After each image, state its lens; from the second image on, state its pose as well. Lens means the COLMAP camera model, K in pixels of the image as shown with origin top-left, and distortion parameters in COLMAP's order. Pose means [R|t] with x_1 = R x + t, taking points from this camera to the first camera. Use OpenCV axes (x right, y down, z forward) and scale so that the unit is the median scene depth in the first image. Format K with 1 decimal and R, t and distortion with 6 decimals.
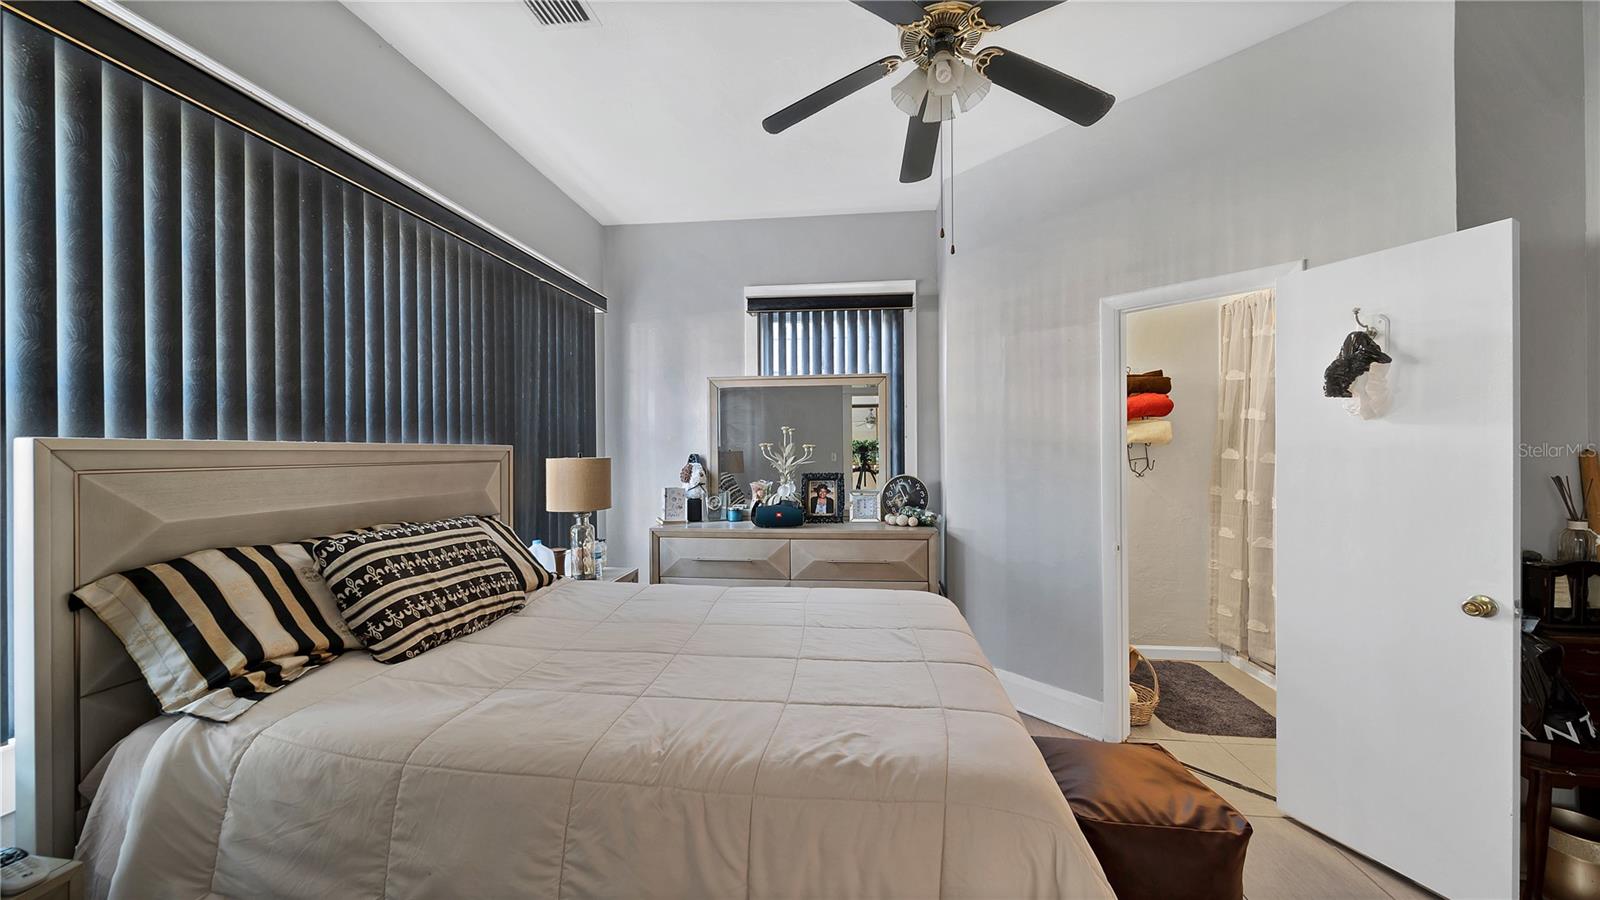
lens RADIAL K [[578.3, 0, 805.5], [0, 578.3, 452.7], [0, 0, 1]] dist [0.002154, -0.000275]
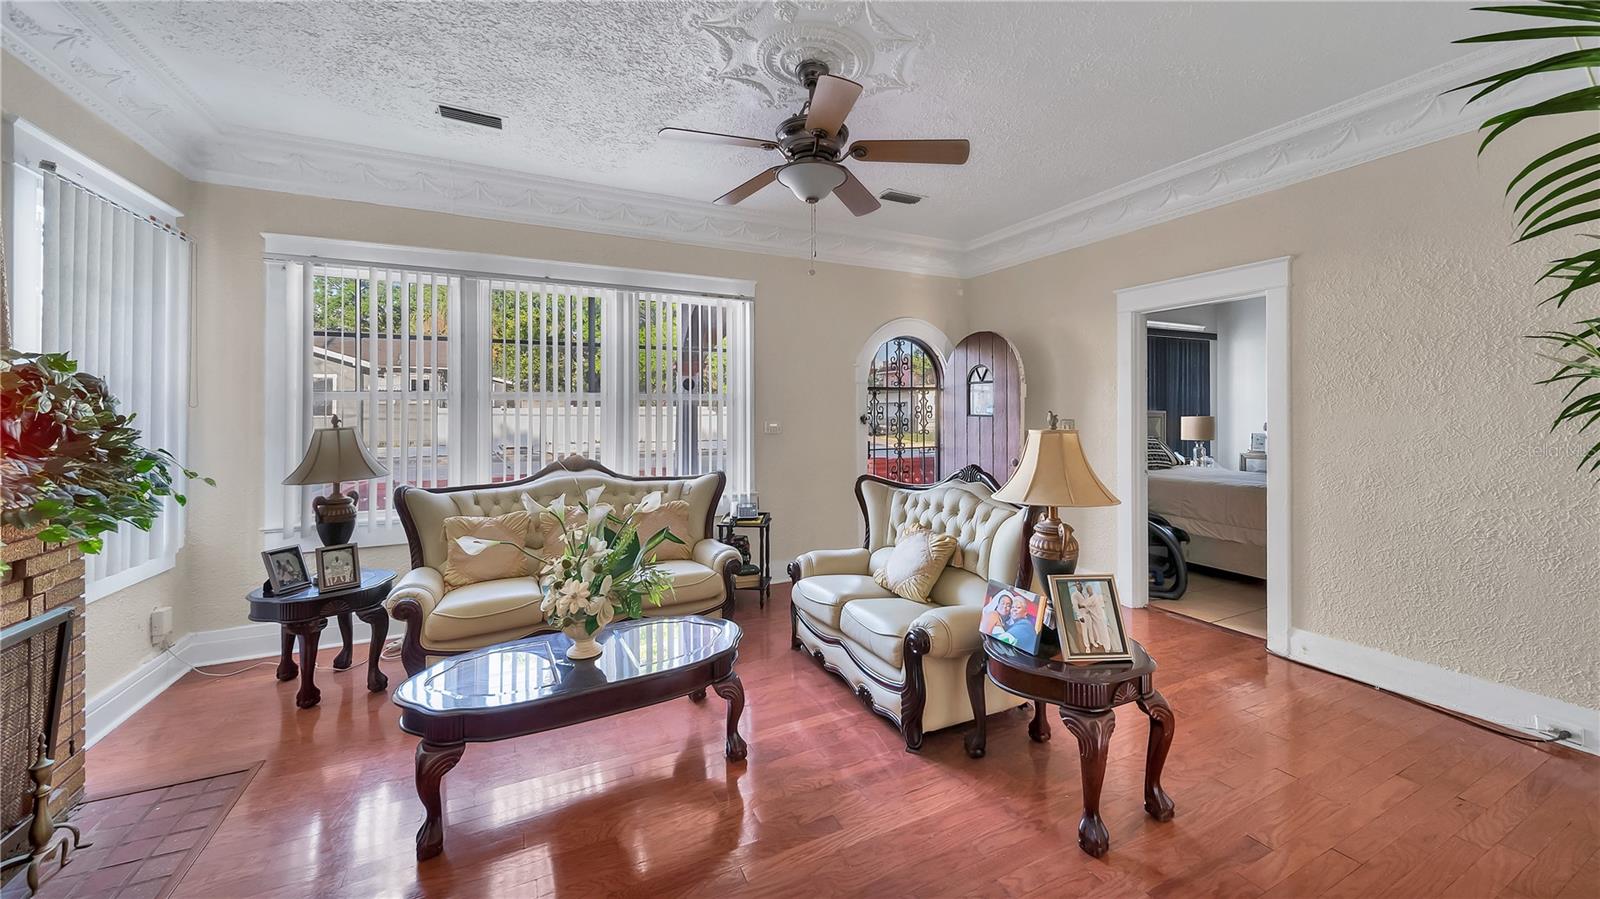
lens RADIAL K [[578.3, 0, 789.6], [0, 578.3, 416.0], [0, 0, 1]] dist [0.002154, -0.000275]
pose [[0.527335, 0.014721, -0.849530, 0.687435], [-0.006834, 0.999891, 0.013084, -0.011661], [0.849630, -0.001094, 0.527379, -1.541284]]
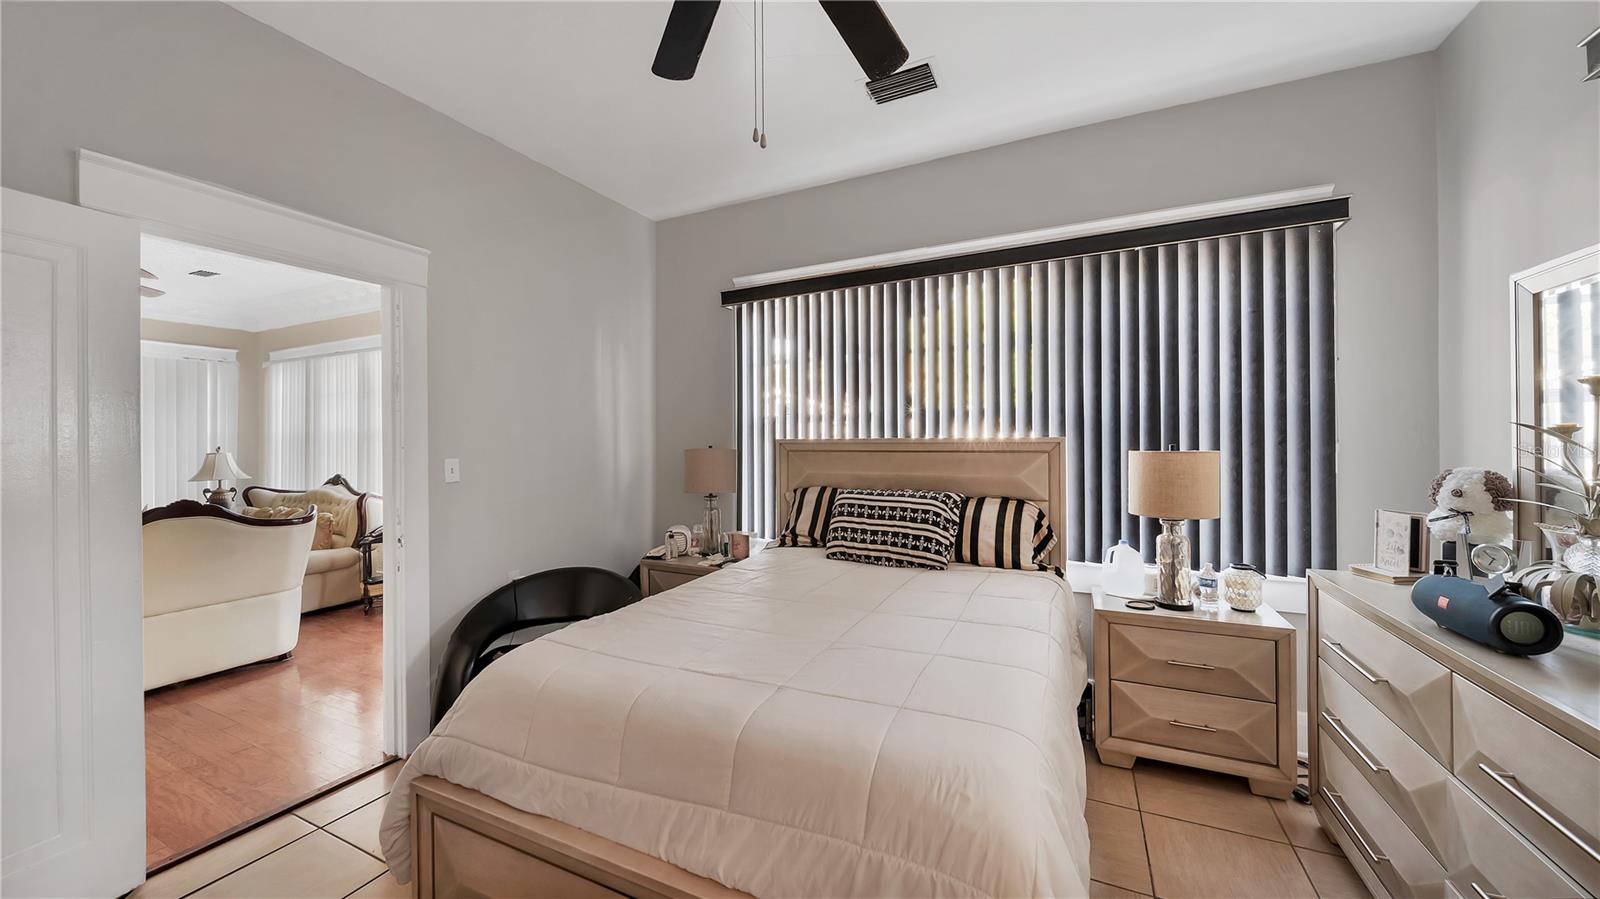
lens RADIAL K [[578.3, 0, 804.8], [0, 578.3, 447.8], [0, 0, 1]] dist [0.002154, -0.000275]
pose [[-0.336122, 0.011420, -0.941749, 0.560555], [0.001523, 0.999932, 0.011582, -0.006554], [0.941817, 0.002458, -0.336116, 0.825220]]
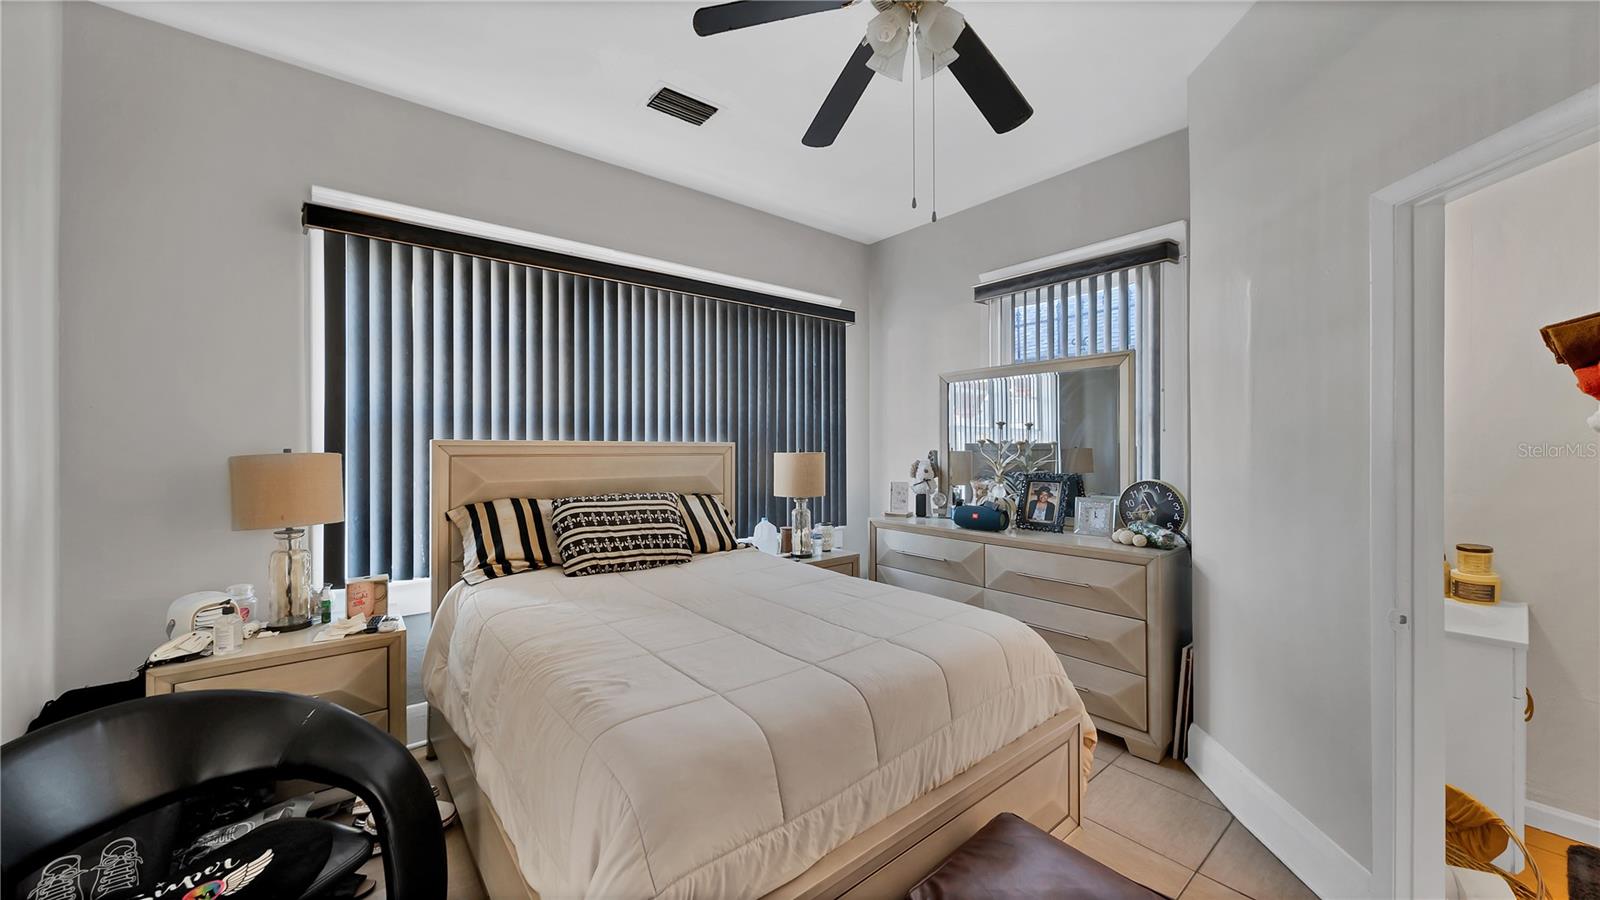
lens RADIAL K [[578.3, 0, 805.3], [0, 578.3, 450.9], [0, 0, 1]] dist [0.002154, -0.000275]
pose [[0.712451, 0.009273, -0.701661, 0.478324], [-0.005913, 0.999957, 0.007212, -0.003987], [0.701697, -0.000989, 0.712475, 0.160882]]
